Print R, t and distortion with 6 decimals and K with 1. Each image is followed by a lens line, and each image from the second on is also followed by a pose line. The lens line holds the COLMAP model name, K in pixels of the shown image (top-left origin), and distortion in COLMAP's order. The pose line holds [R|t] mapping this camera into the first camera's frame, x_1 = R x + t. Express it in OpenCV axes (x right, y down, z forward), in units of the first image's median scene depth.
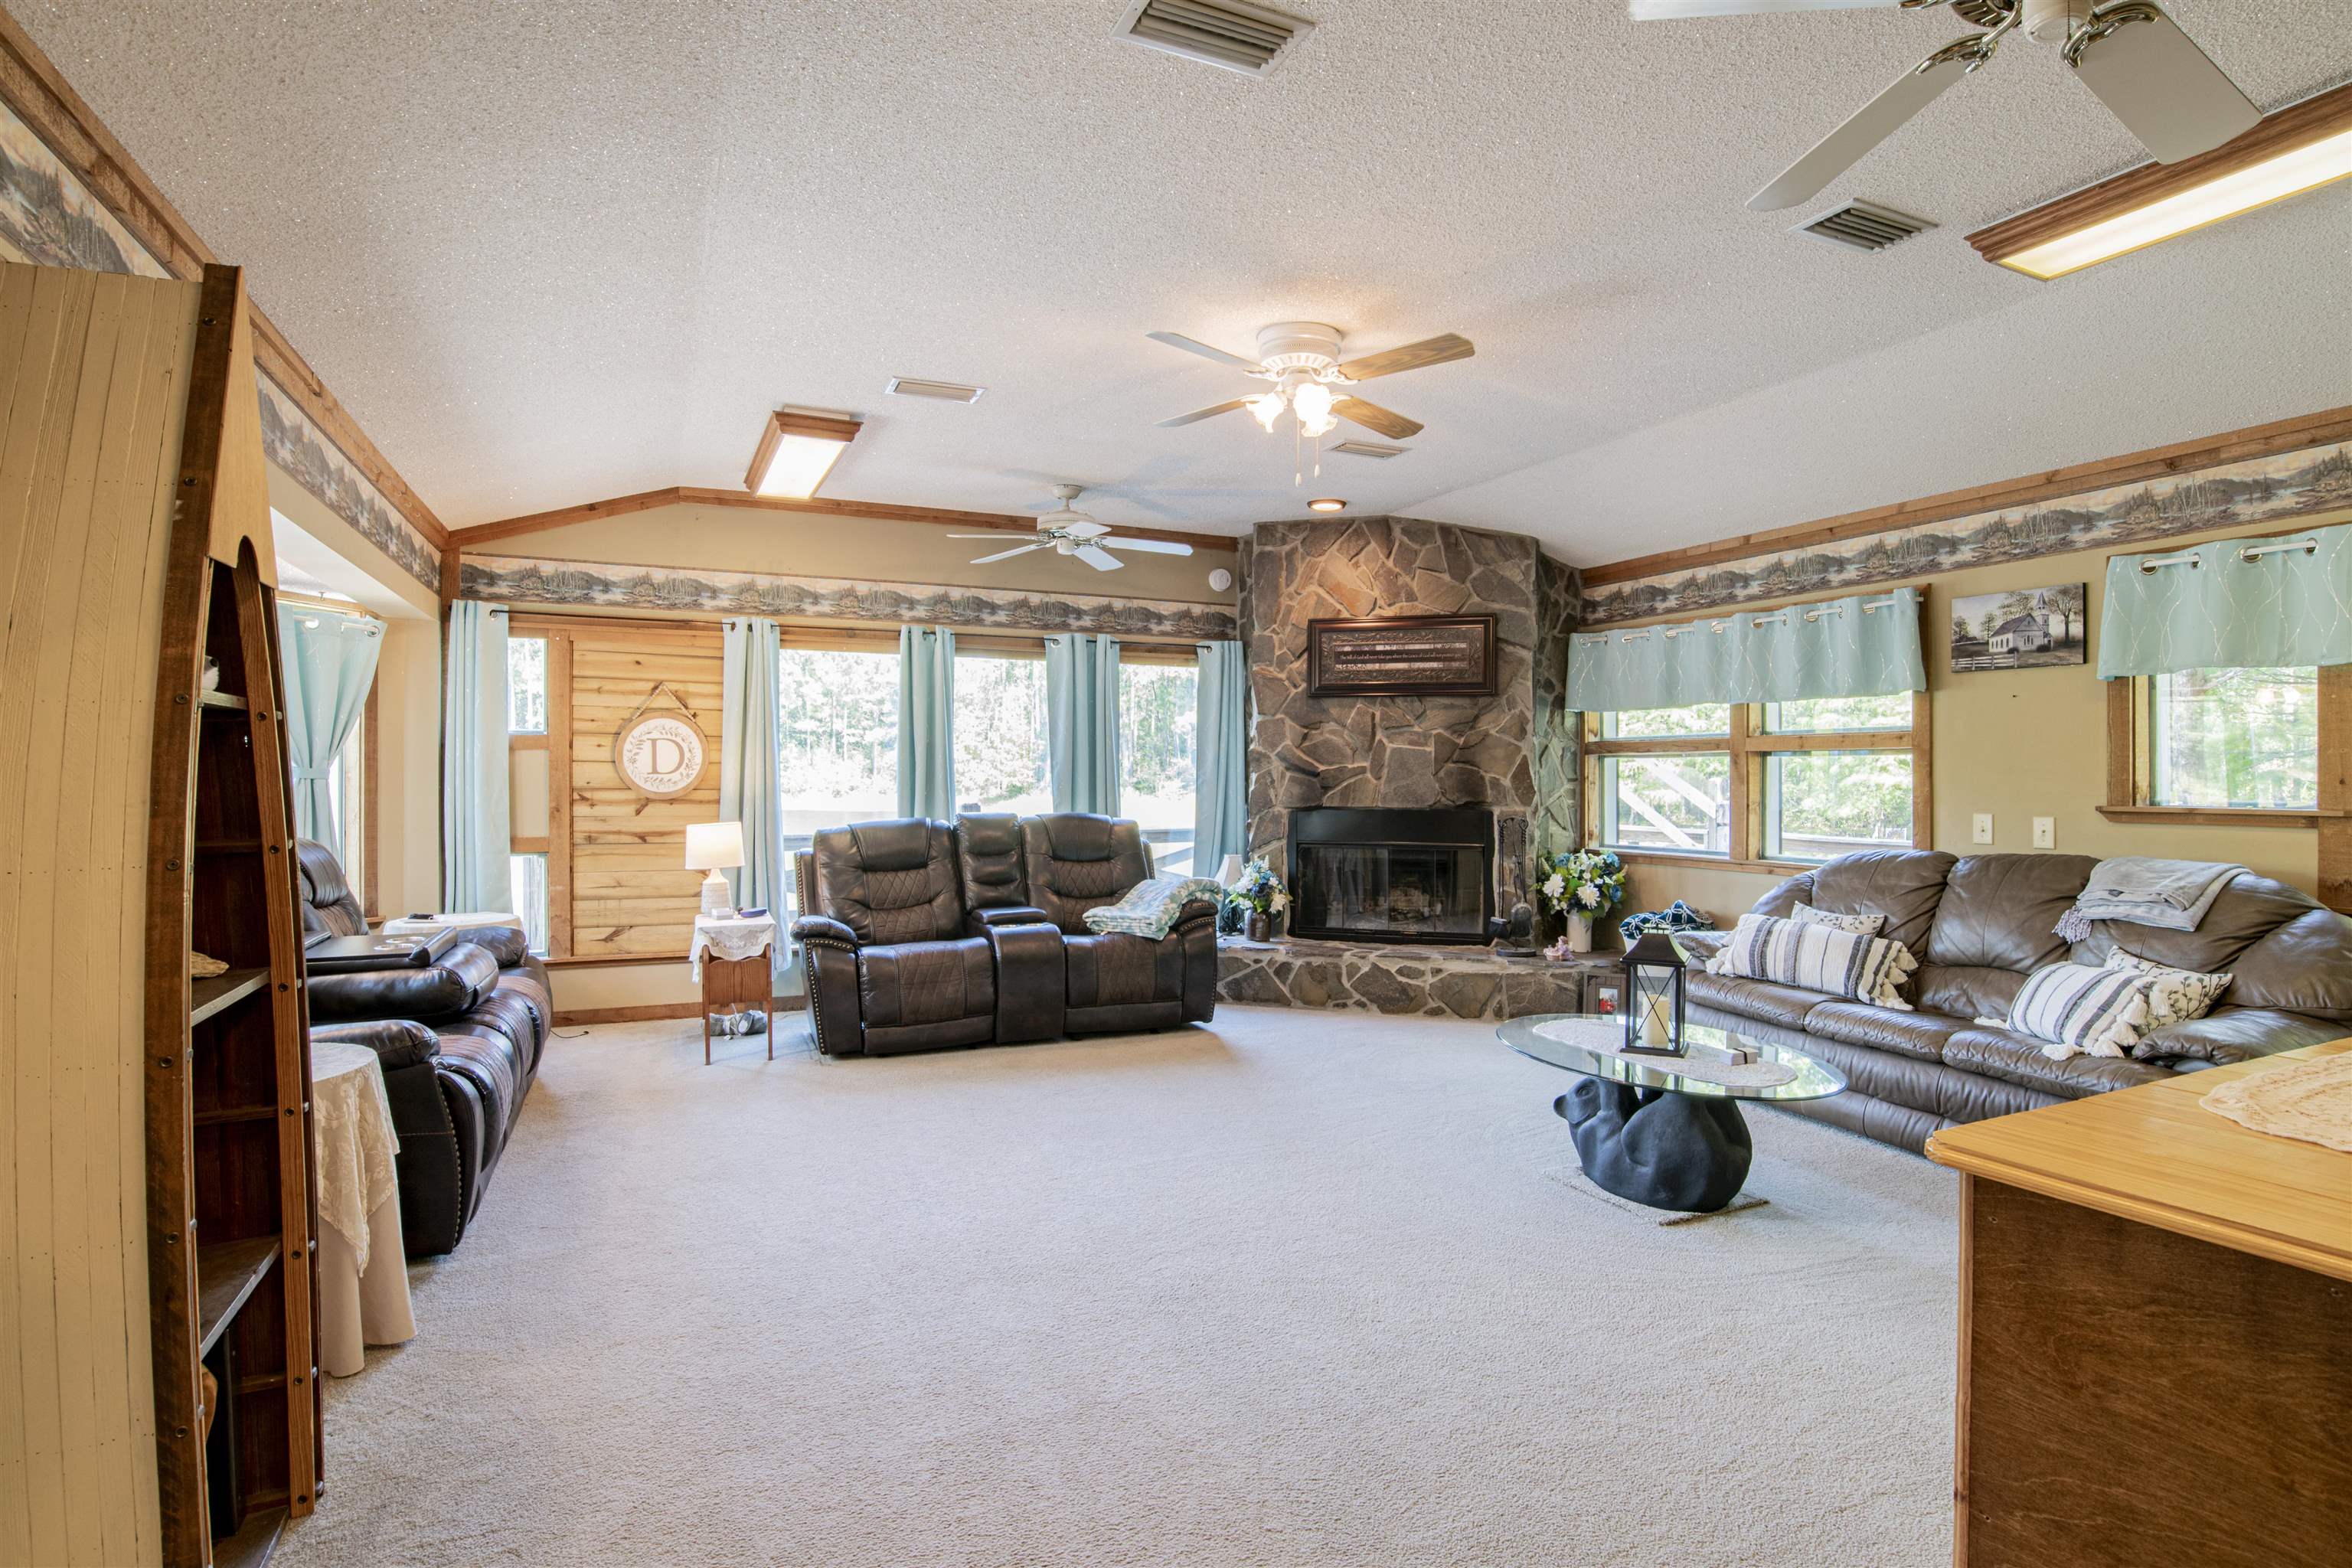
lens RADIAL K [[1203.8, 0, 1190.4], [0, 1203.8, 776.5], [0, 0, 1]] dist [-0.072566, 0.031093]
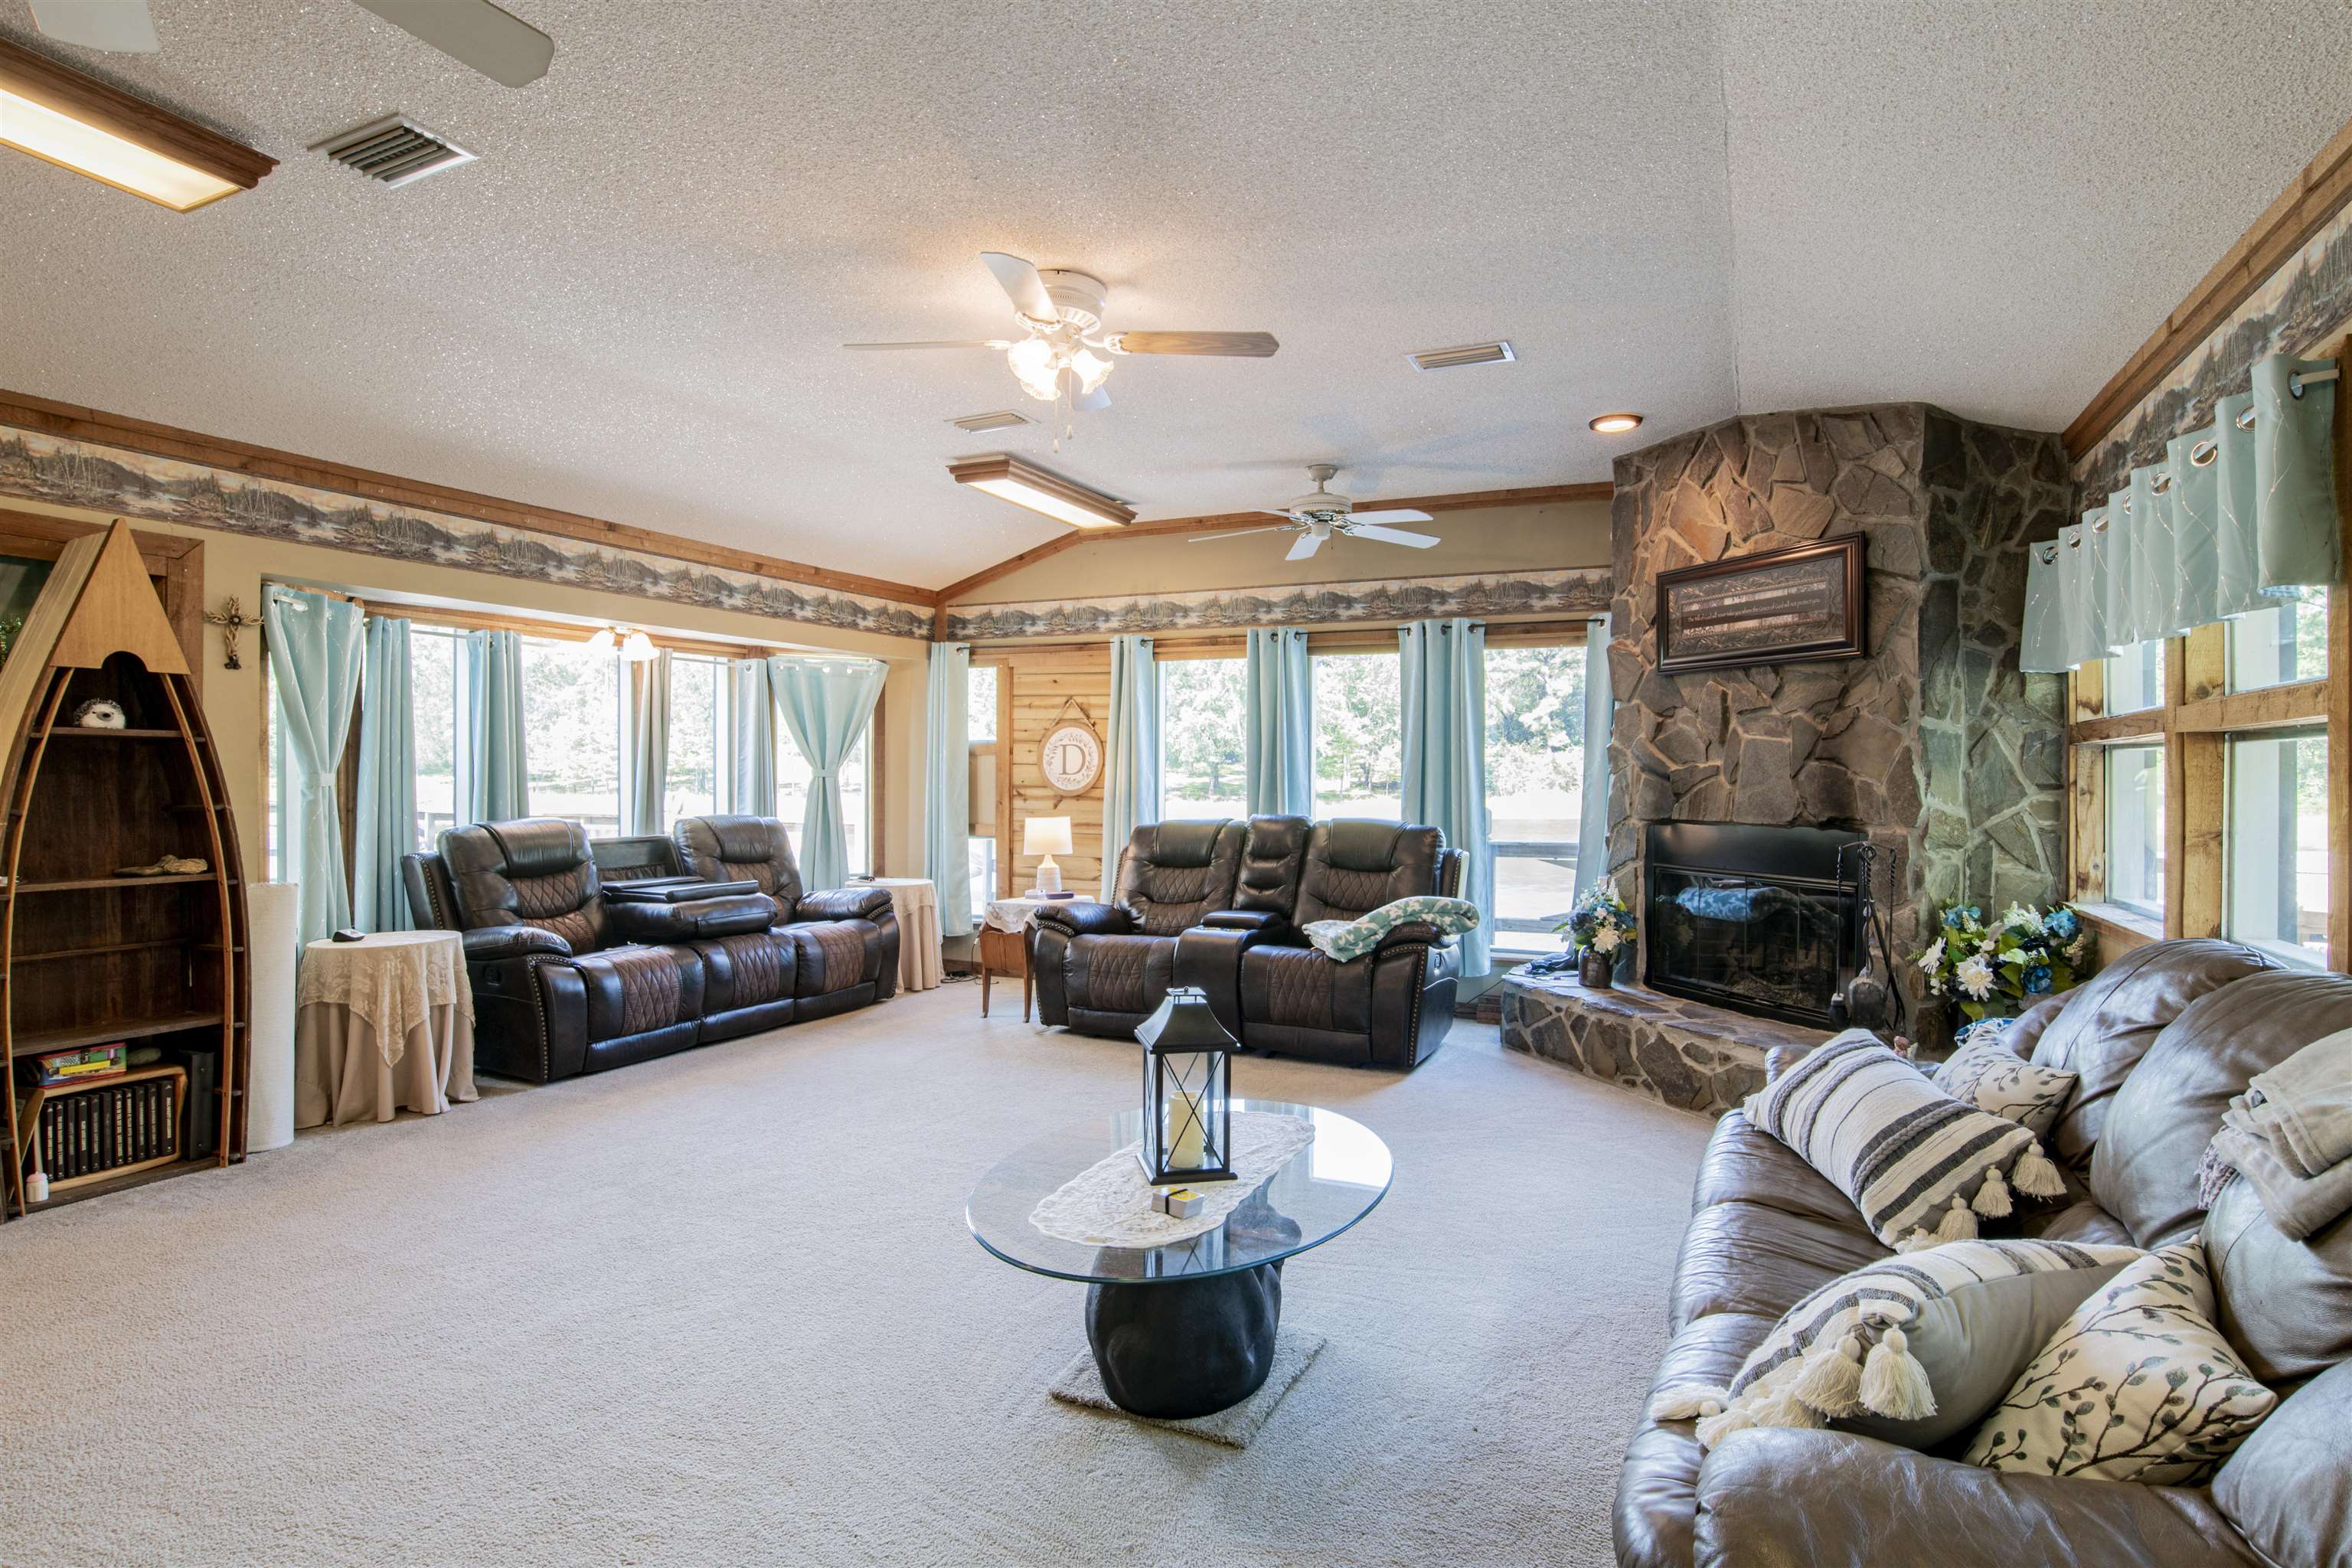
lens RADIAL K [[1203.8, 0, 1190.4], [0, 1203.8, 776.5], [0, 0, 1]] dist [-0.072566, 0.031093]
pose [[0.641691, 0.002454, -0.766959, 0.544995], [-0.005261, 0.999985, -0.001202, 0.000695], [0.766945, 0.004806, 0.641694, 0.322612]]
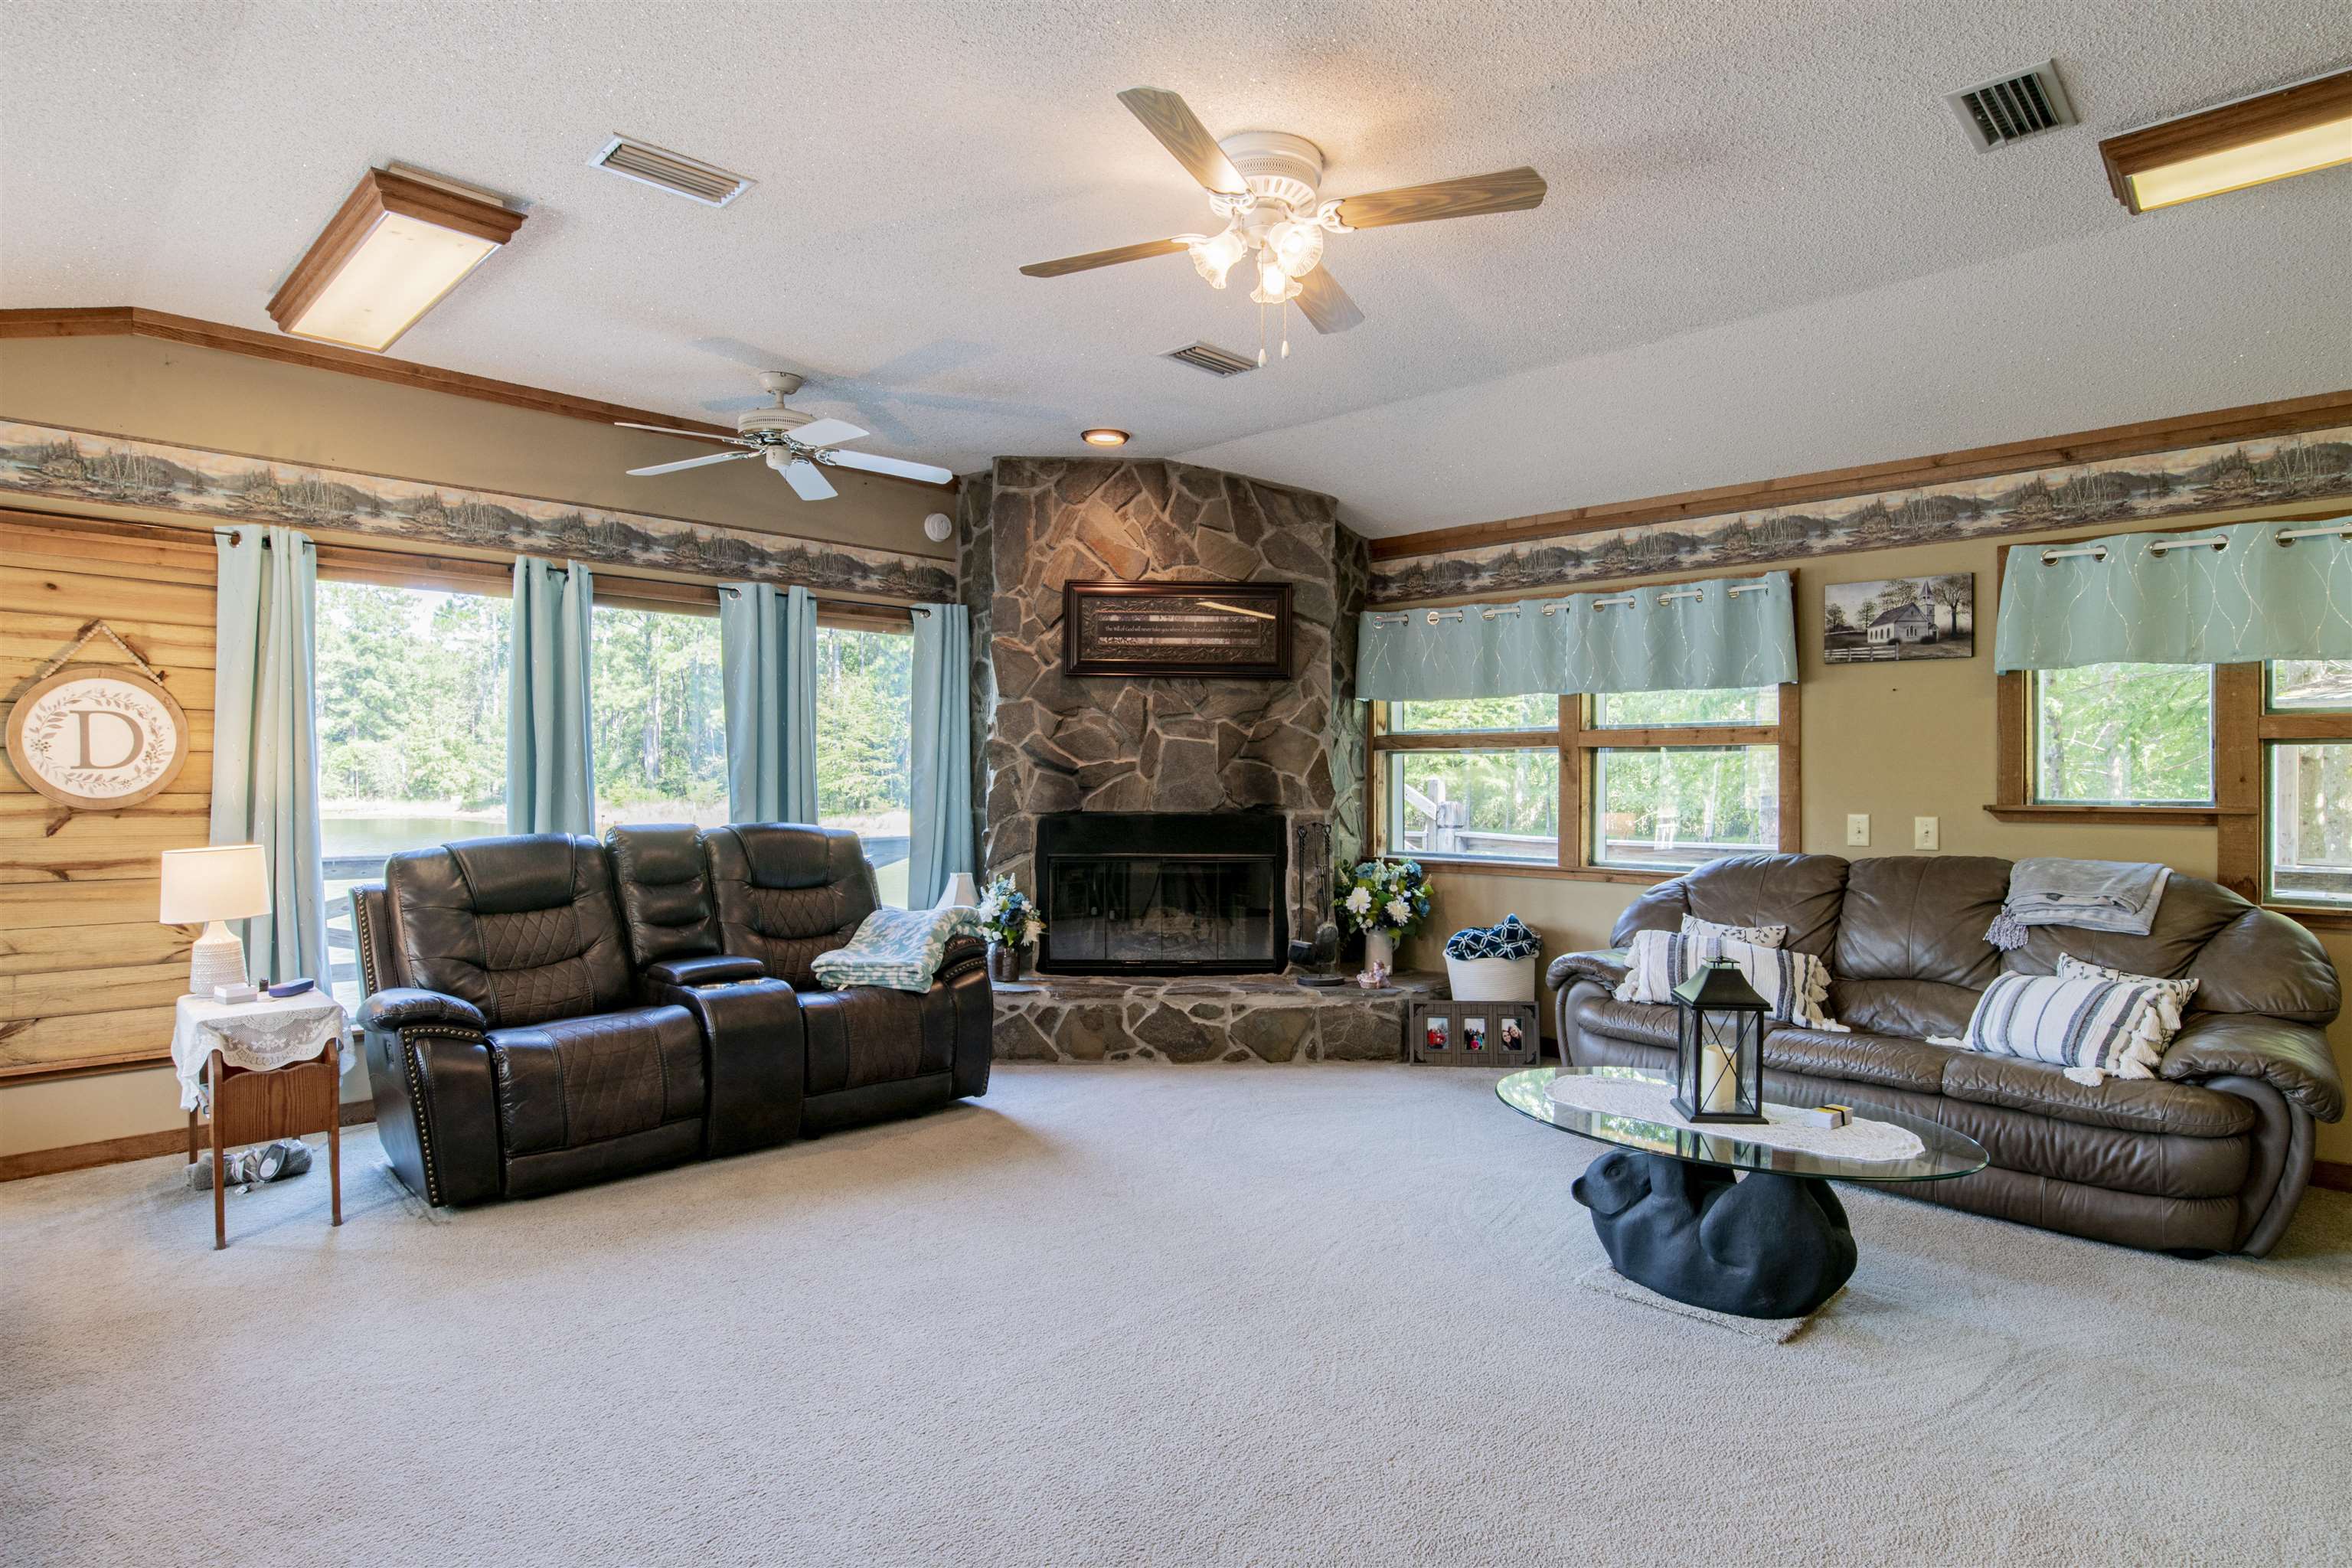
lens RADIAL K [[1249.9, 0, 1191.7], [0, 1249.9, 780.8], [0, 0, 1]] dist [-0.069830, 0.032388]
pose [[0.933121, -0.000295, 0.359561, -0.138746], [-0.000717, 0.999996, 0.002680, 0.002192], [-0.359561, -0.002758, 0.933118, 0.207876]]
